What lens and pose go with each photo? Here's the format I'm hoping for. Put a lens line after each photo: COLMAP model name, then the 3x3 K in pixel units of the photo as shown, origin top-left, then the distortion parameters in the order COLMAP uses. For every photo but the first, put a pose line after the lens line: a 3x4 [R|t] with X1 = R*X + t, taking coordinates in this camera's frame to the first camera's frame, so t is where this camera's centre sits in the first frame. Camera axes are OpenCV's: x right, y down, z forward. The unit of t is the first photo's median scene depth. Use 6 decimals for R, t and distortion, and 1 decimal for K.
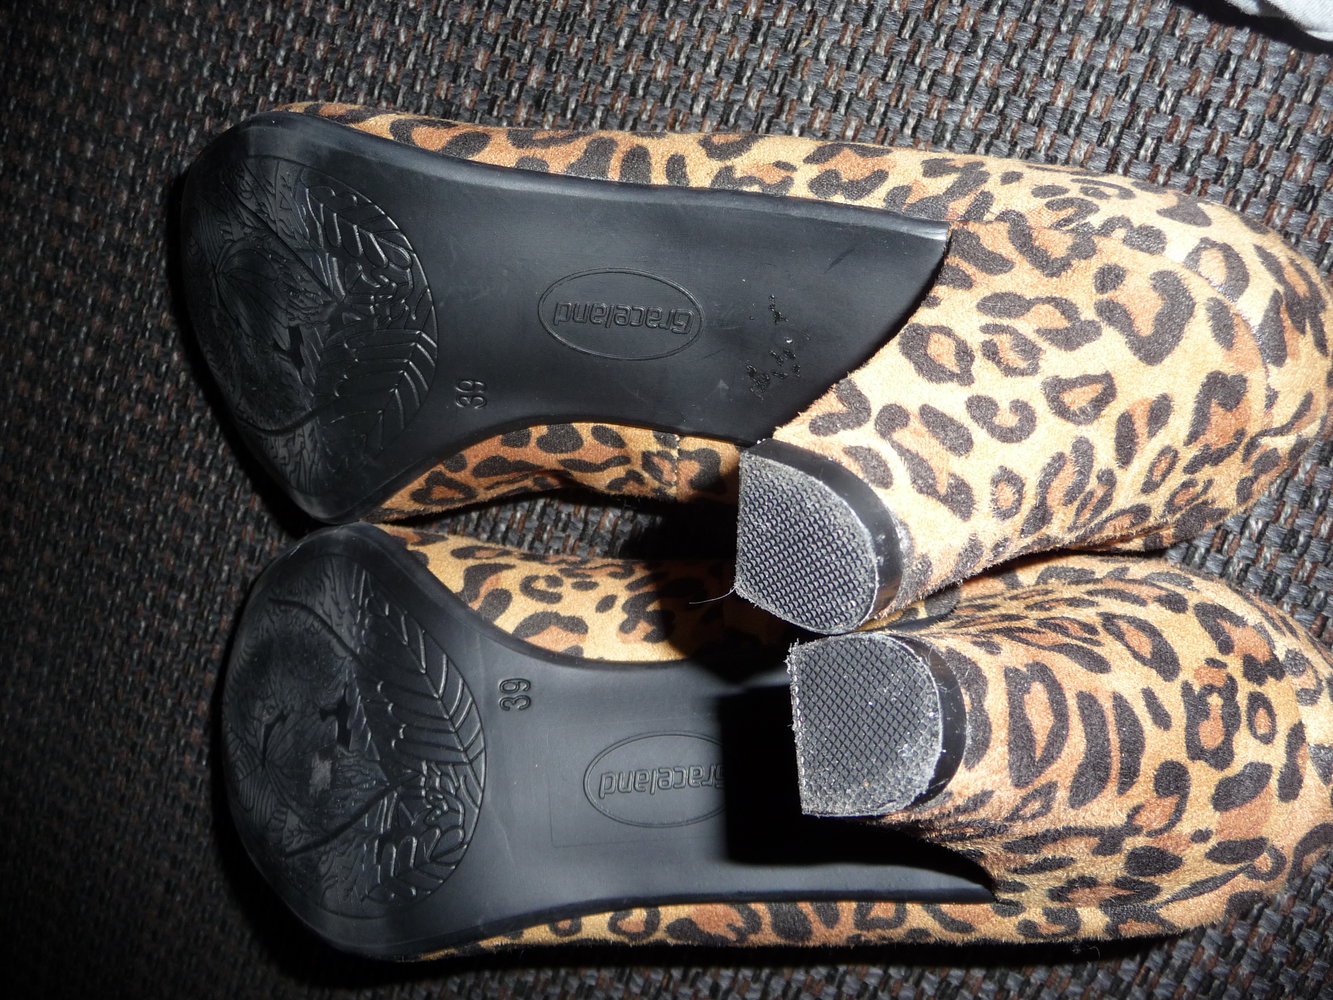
lens RADIAL K [[1059.5, 0, 666.5], [0, 1059.5, 500.0], [0, 0, 1]] dist [-0.069183, 0.059944]
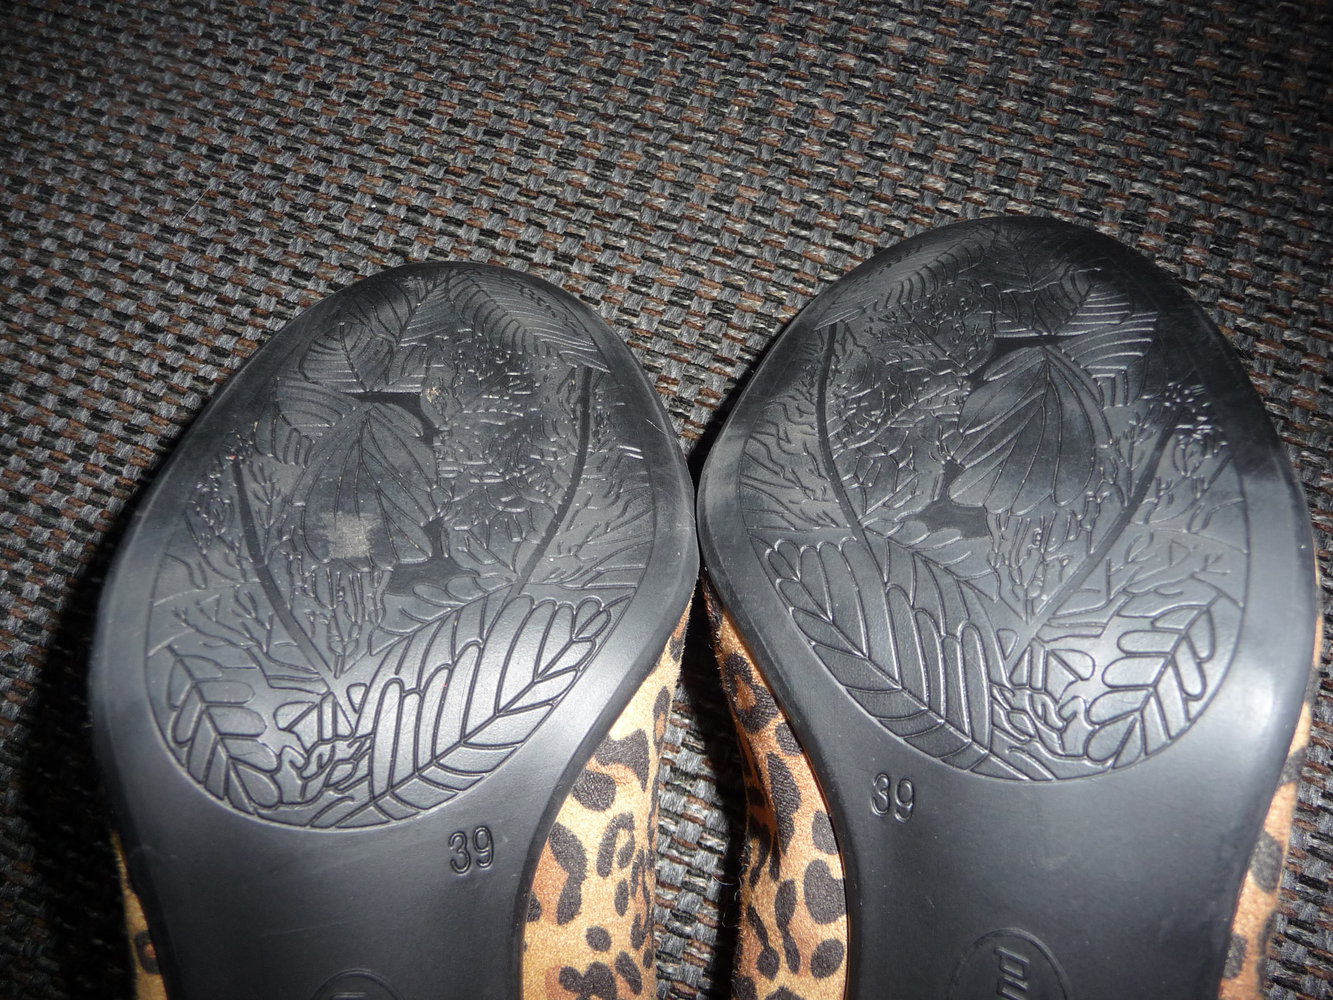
lens RADIAL K [[1059.5, 0, 666.5], [0, 1059.5, 500.0], [0, 0, 1]] dist [-0.069183, 0.059944]
pose [[0.011569, 0.996449, 0.083396, -0.293510], [-0.999898, 0.010833, 0.009264, 0.028044], [0.008327, -0.083494, 0.996473, 0.205530]]
